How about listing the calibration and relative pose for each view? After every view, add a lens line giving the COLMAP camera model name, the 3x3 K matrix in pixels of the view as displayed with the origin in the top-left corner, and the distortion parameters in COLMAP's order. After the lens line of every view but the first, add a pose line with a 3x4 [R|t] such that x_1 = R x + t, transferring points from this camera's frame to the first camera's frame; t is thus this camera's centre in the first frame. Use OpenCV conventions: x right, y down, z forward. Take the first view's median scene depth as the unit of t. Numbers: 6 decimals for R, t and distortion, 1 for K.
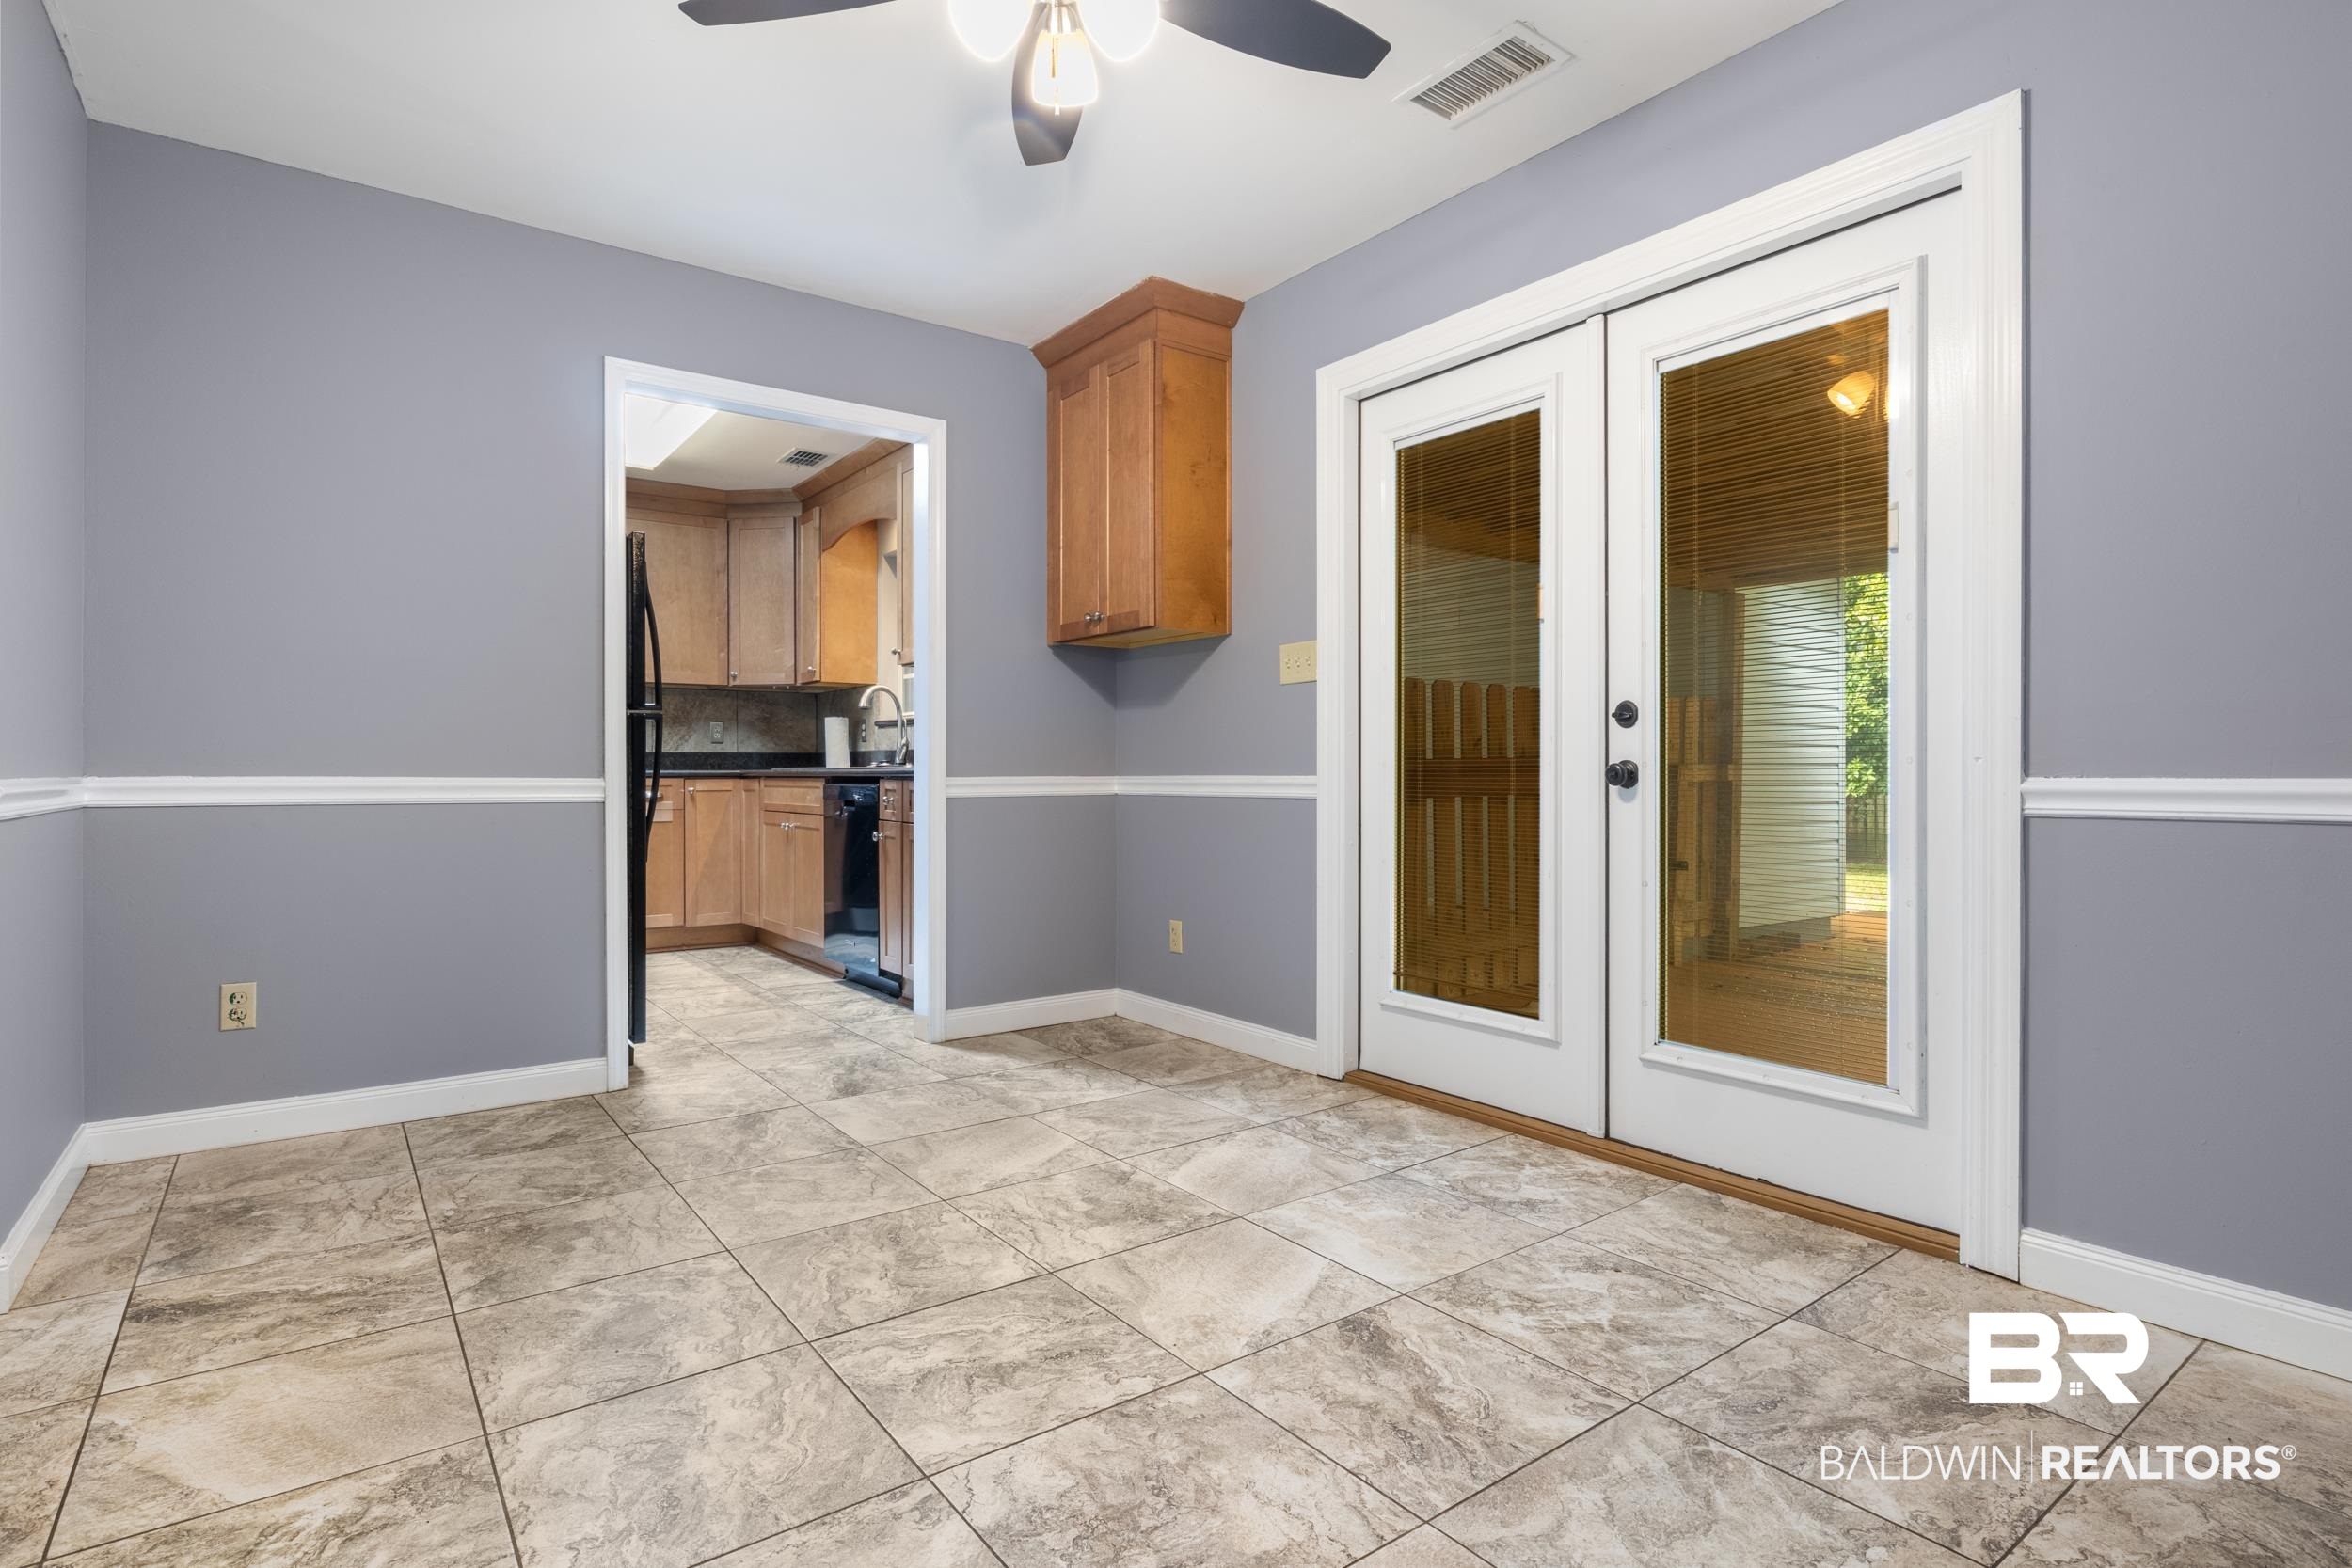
lens RADIAL K [[1179.1, 0, 1177.3], [0, 1179.1, 774.4], [0, 0, 1]] dist [-0.005815, -0.001317]
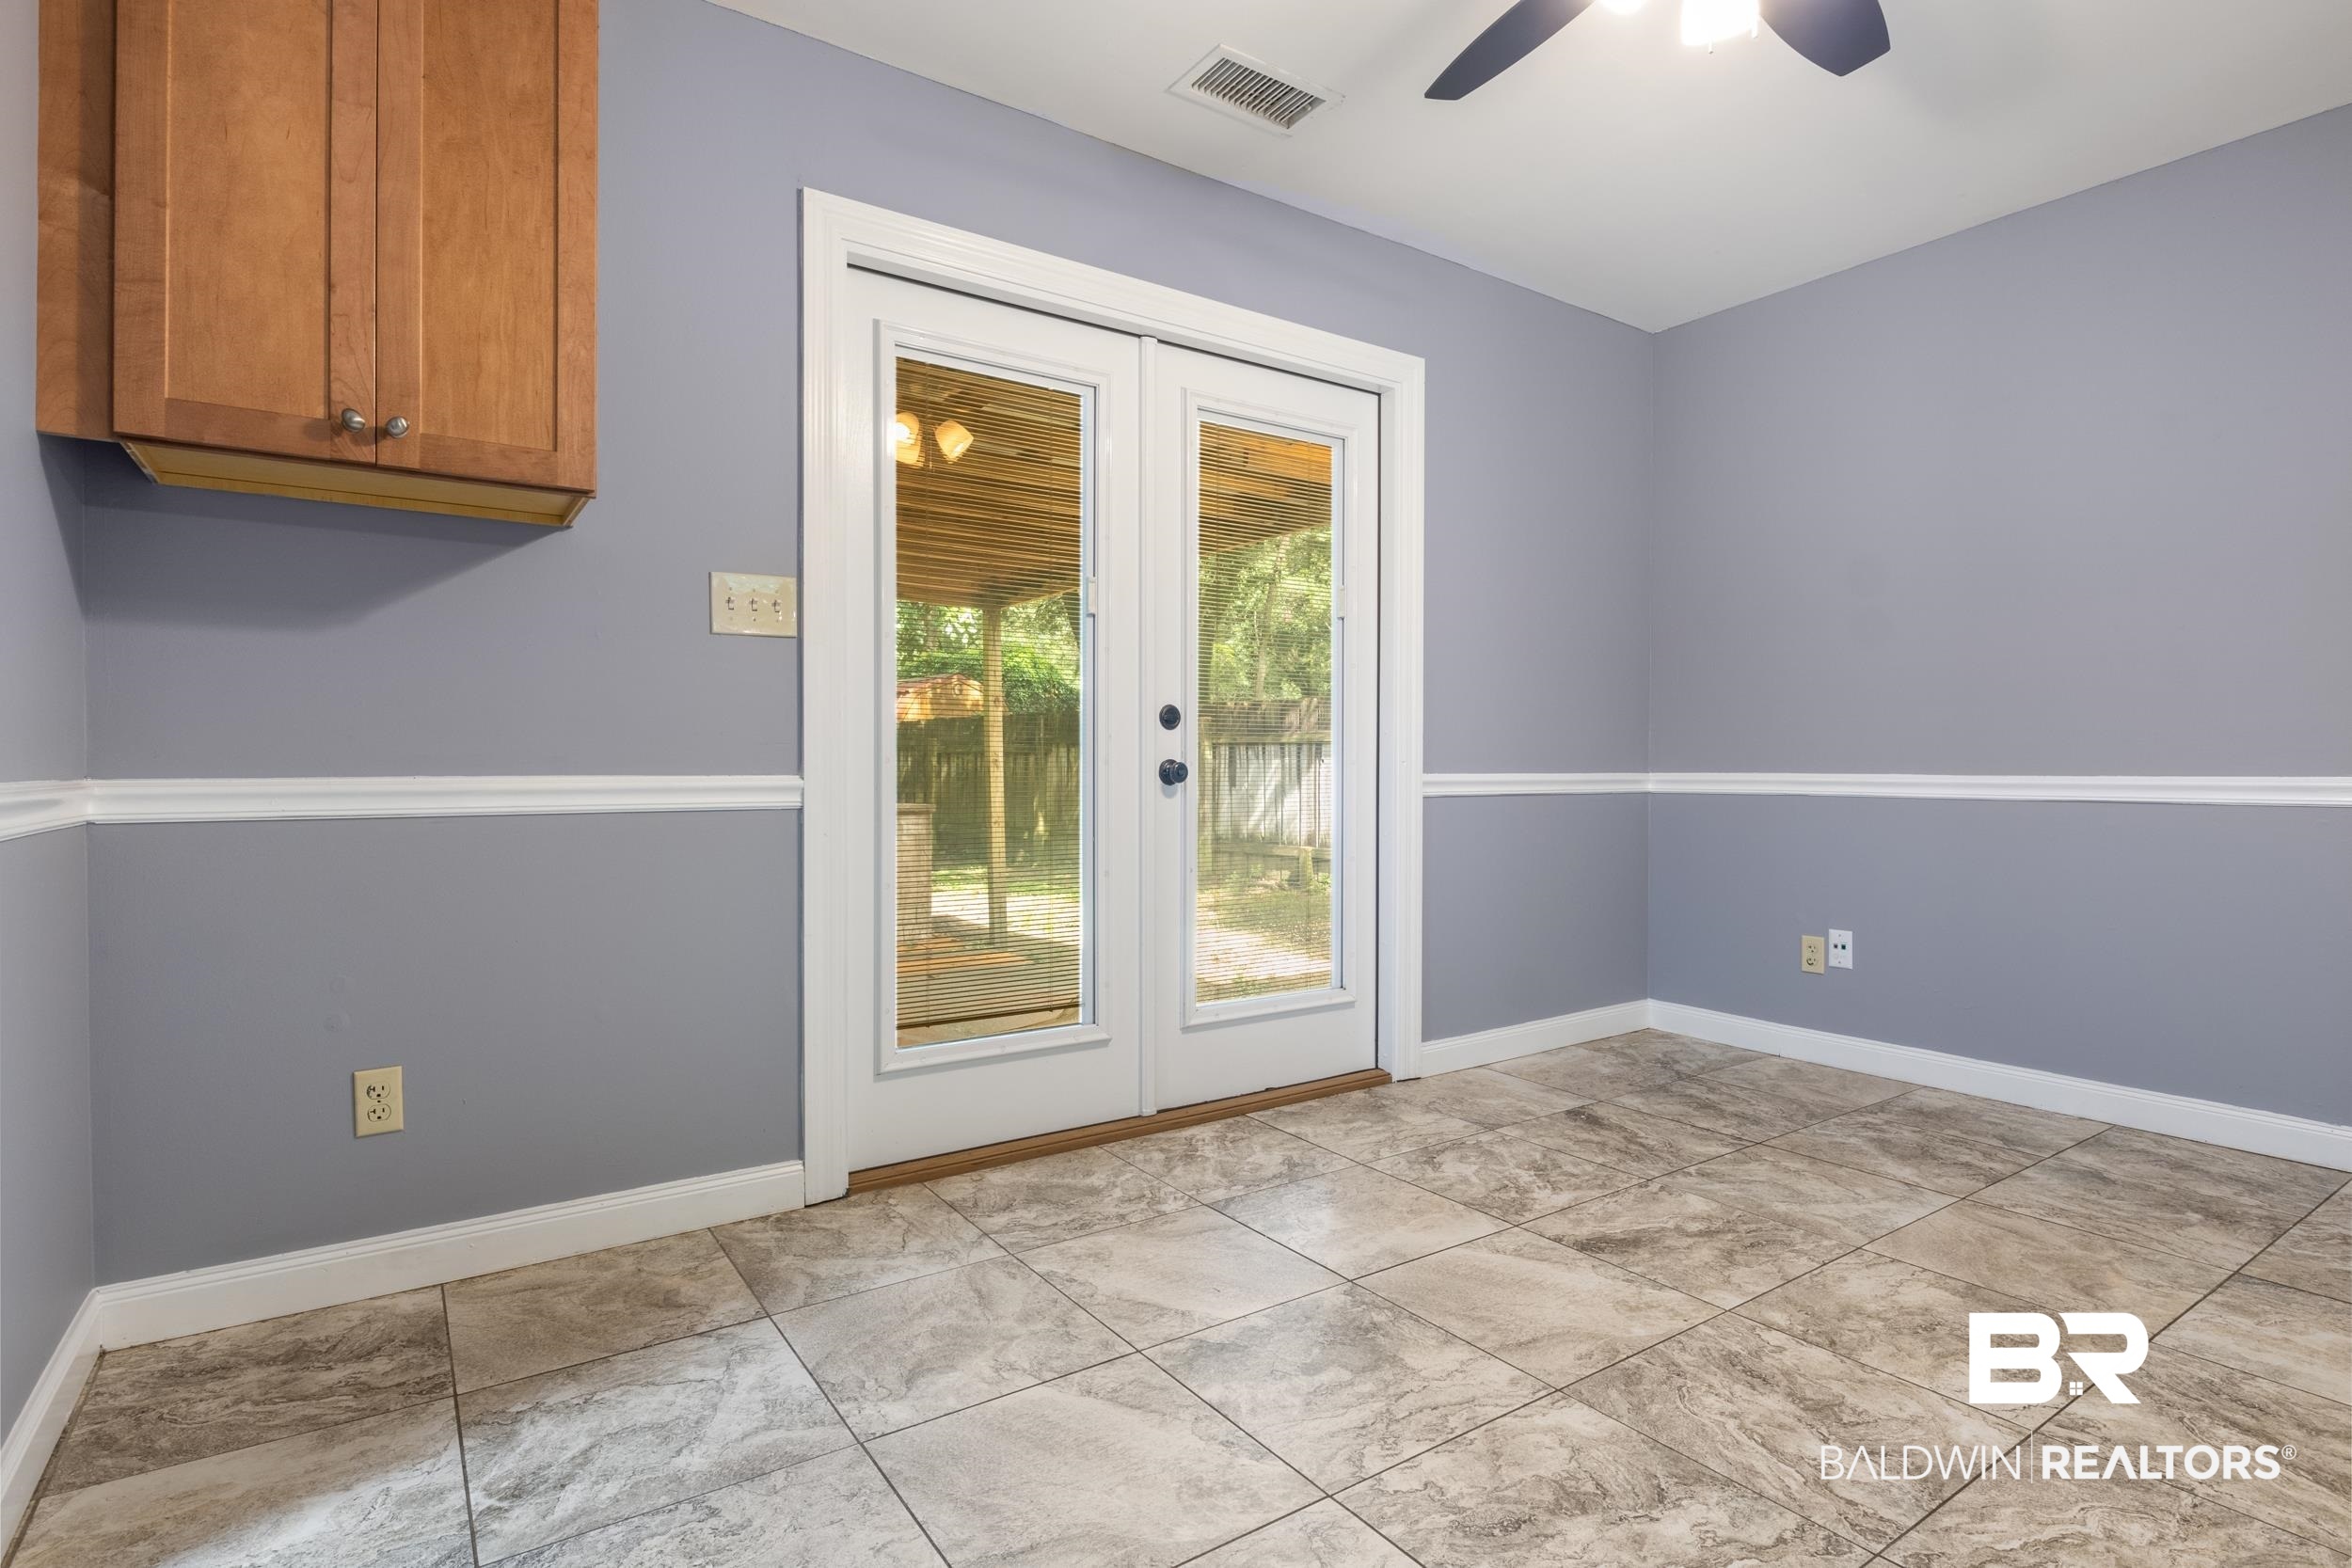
lens RADIAL K [[1179.1, 0, 1177.3], [0, 1179.1, 774.4], [0, 0, 1]] dist [-0.005815, -0.001317]
pose [[0.033656, -0.002250, 0.999431, -0.802929], [0.002026, 0.999996, 0.002184, -0.000314], [-0.999431, 0.001952, 0.033661, 1.076545]]
